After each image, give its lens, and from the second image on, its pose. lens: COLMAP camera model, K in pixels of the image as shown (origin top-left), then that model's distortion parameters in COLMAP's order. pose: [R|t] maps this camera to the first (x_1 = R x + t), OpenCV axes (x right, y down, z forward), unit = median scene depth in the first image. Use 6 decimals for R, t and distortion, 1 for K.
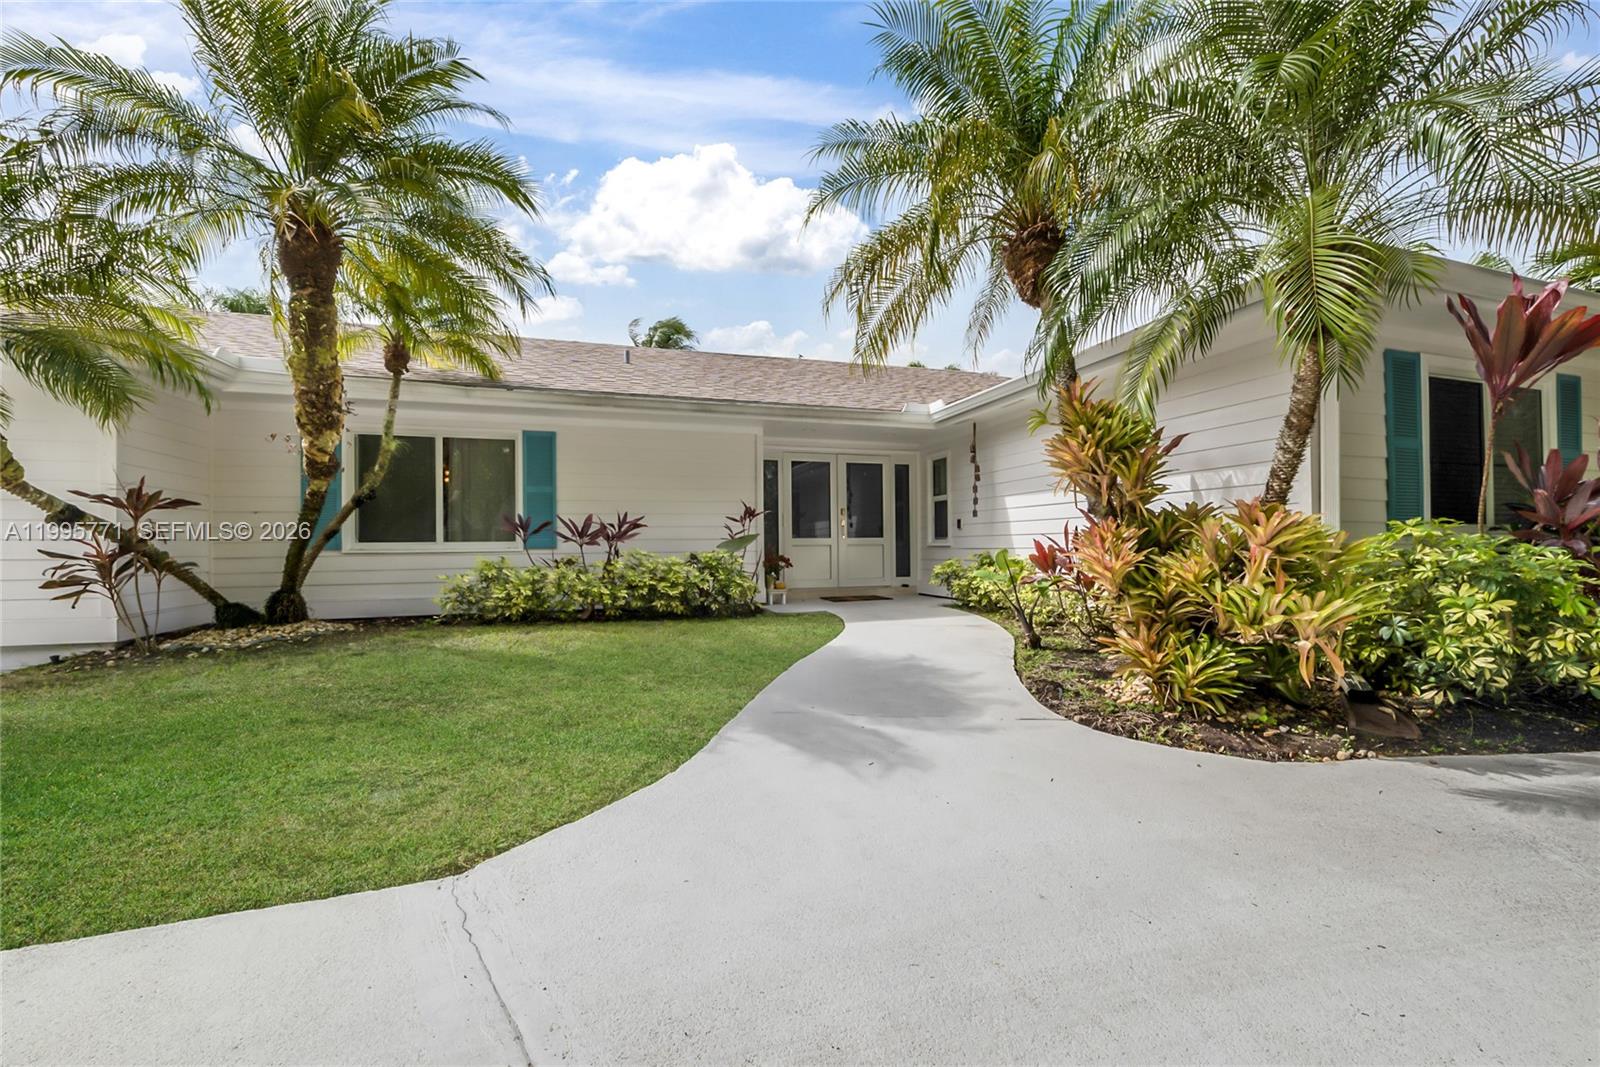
lens RADIAL K [[619.9, 0, 800.0], [0, 619.9, 533.5], [0, 0, 1]] dist [-0.000269, -0.000060]
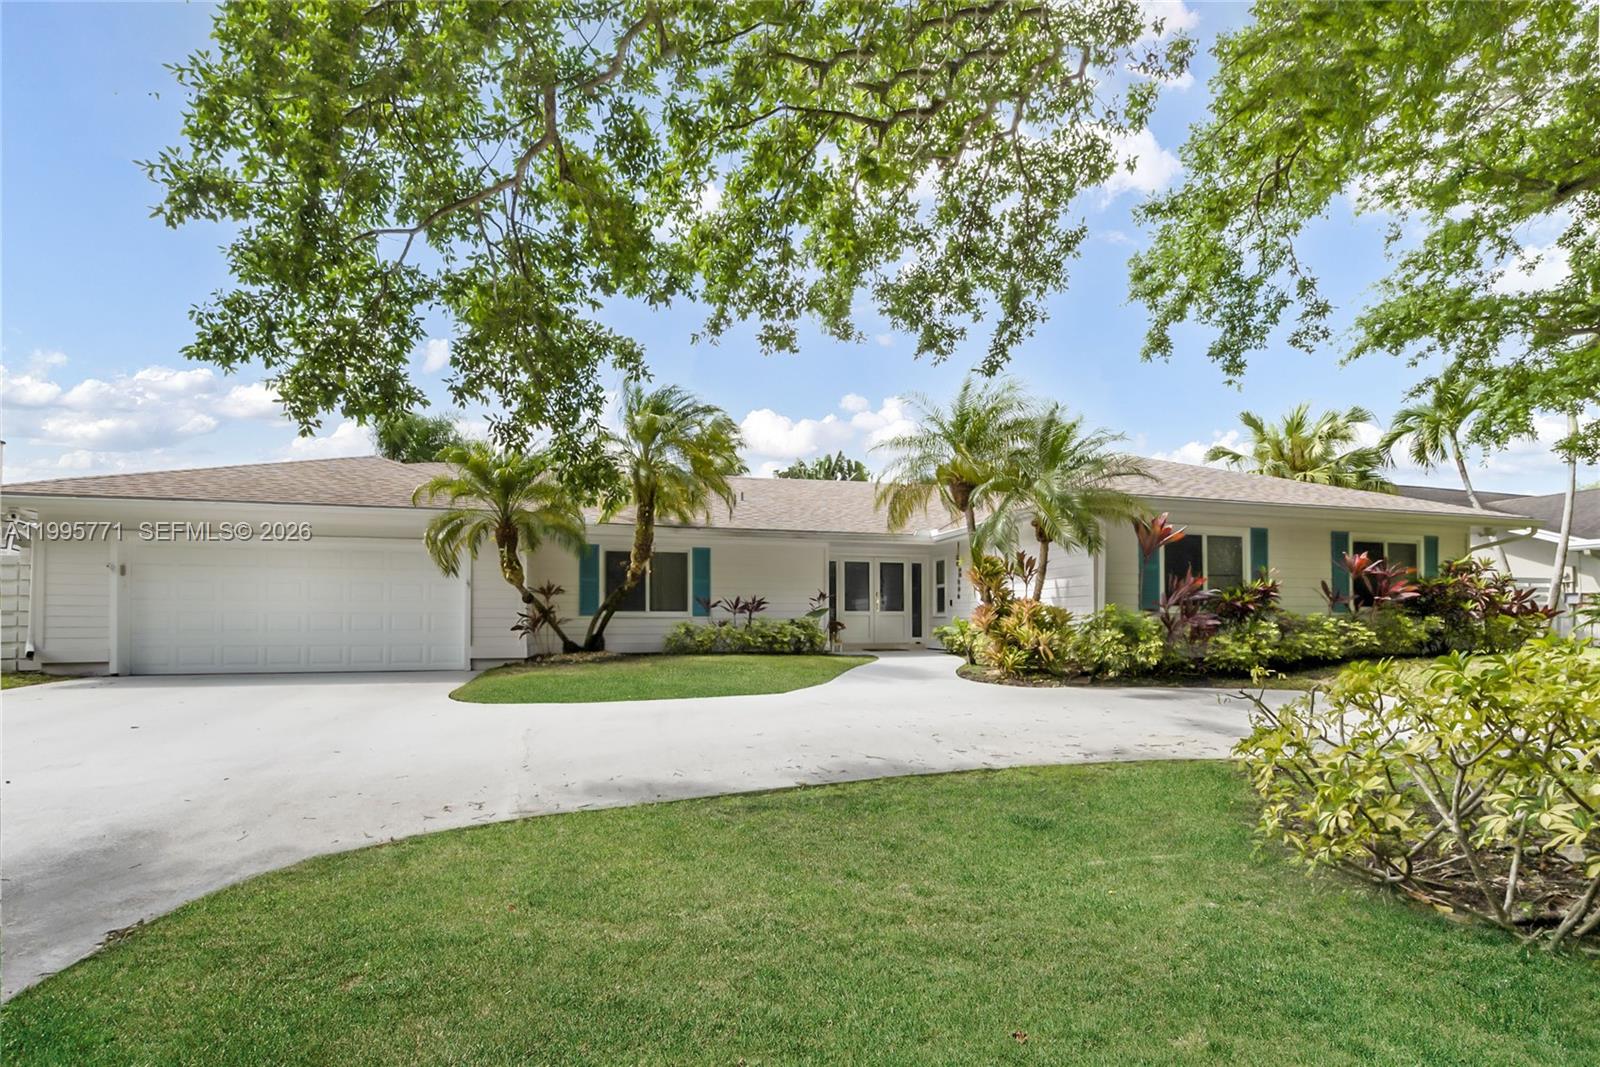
lens RADIAL K [[639.7, 0, 794.2], [0, 639.7, 596.8], [0, 0, 1]] dist [-0.001746, -0.000331]
pose [[0.998471, 0.006550, -0.054882, -0.065976], [-0.007545, 0.999811, -0.017937, 0.001748], [0.054754, 0.018324, 0.998332, -0.792618]]
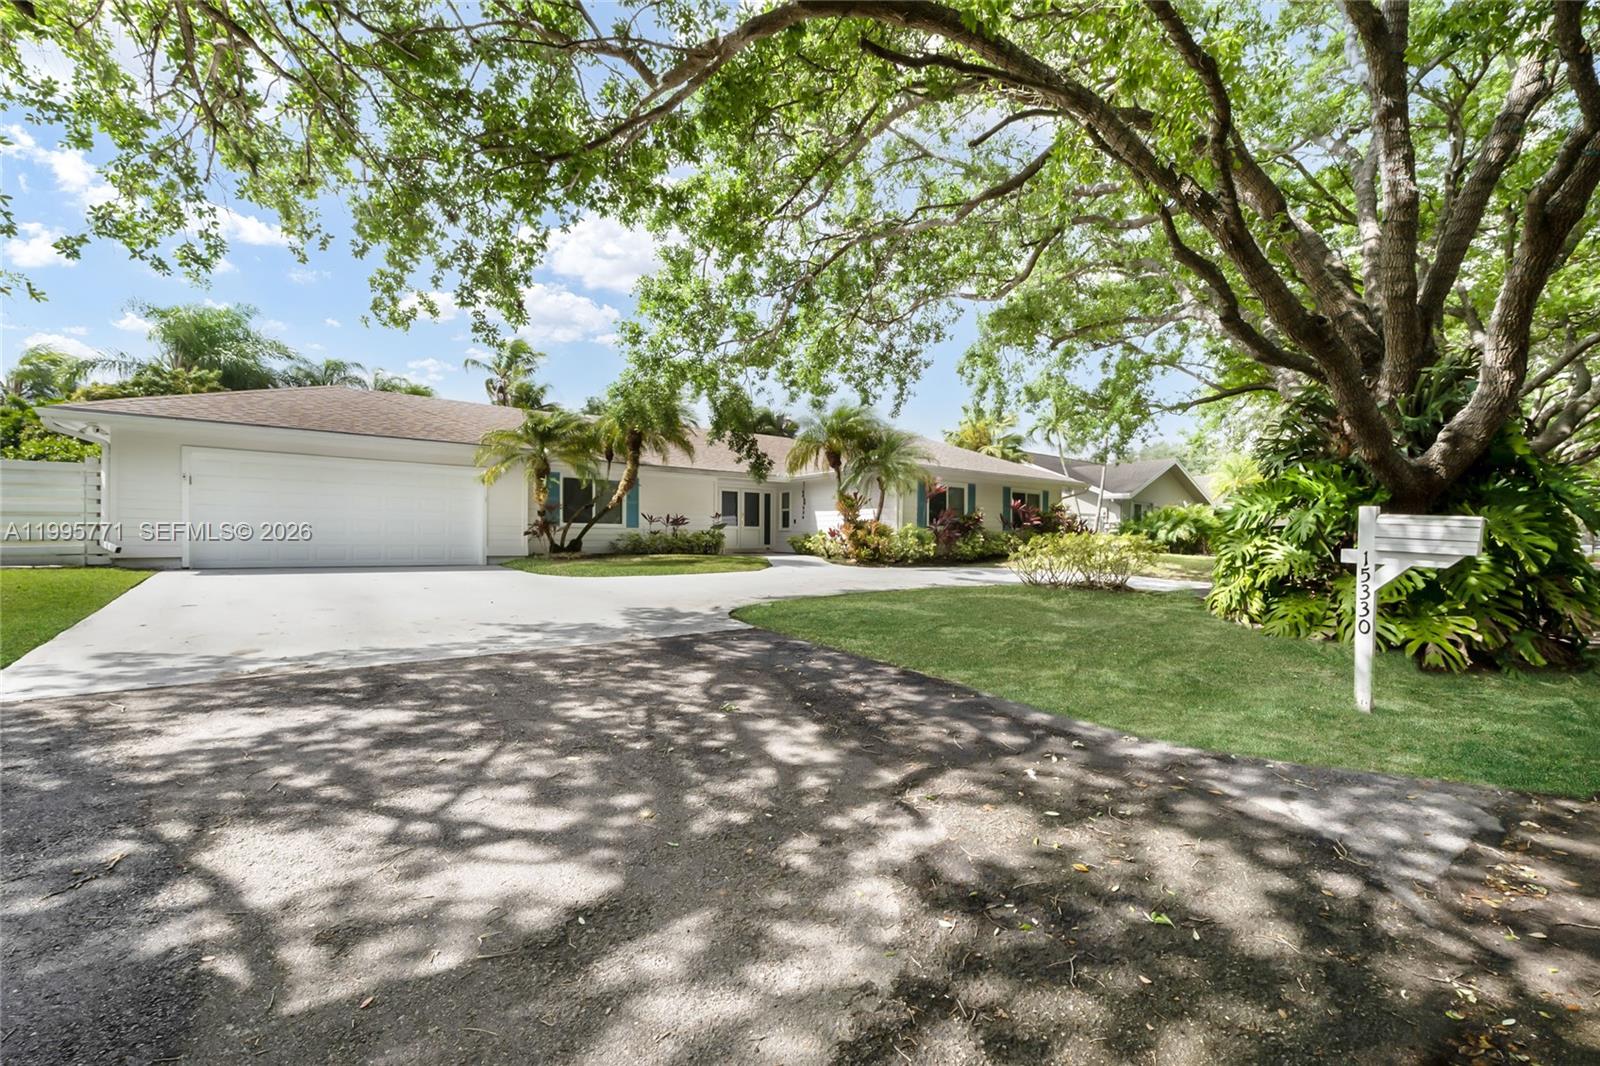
lens RADIAL K [[619.9, 0, 800.0], [0, 619.9, 533.0], [0, 0, 1]] dist [-0.000269, -0.000060]
pose [[0.939285, 0.020950, 0.342499, -0.633281], [-0.024018, 0.999700, 0.004717, 0.020085], [-0.342297, -0.012657, 0.939507, -1.447355]]
